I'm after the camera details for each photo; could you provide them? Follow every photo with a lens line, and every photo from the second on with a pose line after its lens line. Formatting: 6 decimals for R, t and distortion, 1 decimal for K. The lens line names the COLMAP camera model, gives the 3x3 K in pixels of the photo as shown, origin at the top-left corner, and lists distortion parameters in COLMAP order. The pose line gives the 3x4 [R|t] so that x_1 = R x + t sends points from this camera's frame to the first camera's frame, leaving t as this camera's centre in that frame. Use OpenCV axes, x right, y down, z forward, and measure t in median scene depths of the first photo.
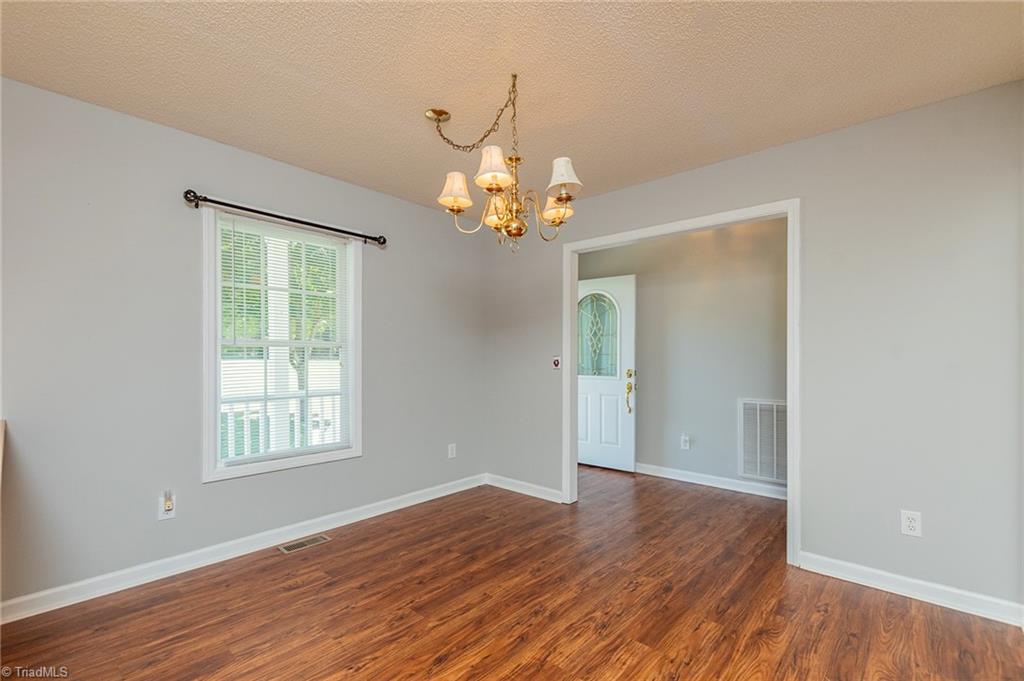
lens RADIAL K [[457.6, 0, 511.9], [0, 457.6, 348.5], [0, 0, 1]] dist [0.007932, -0.004557]
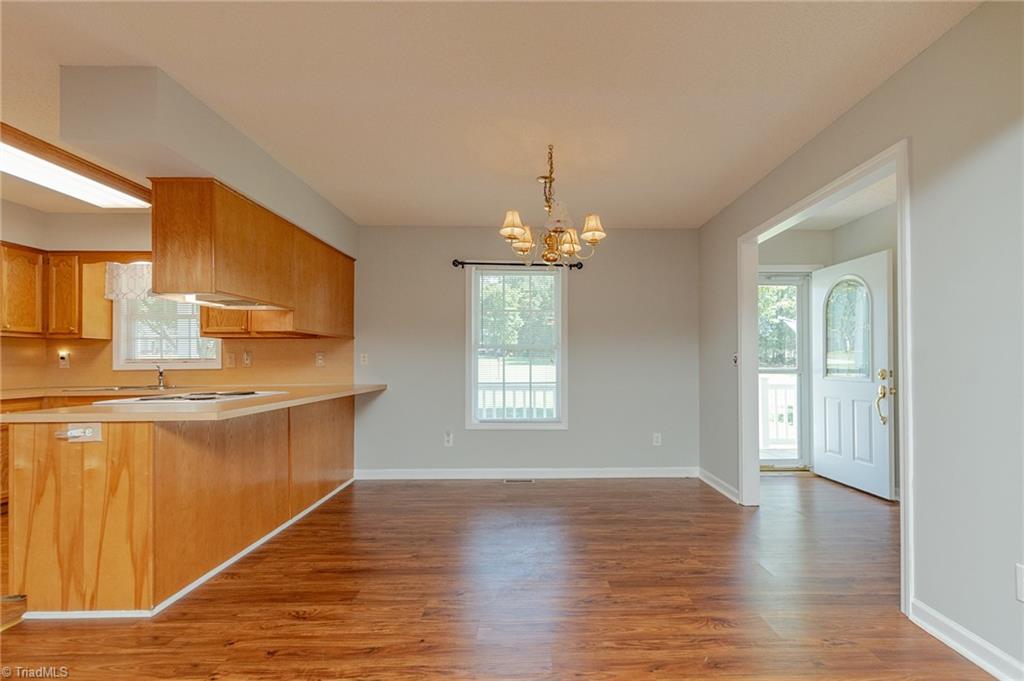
lens RADIAL K [[457.6, 0, 532.3], [0, 457.6, 348.0], [0, 0, 1]] dist [0.007932, -0.004557]
pose [[0.693640, -0.023494, -0.719938, 0.678144], [0.013149, 0.999714, -0.019955, 0.026347], [0.720202, 0.004375, 0.693751, 0.004722]]
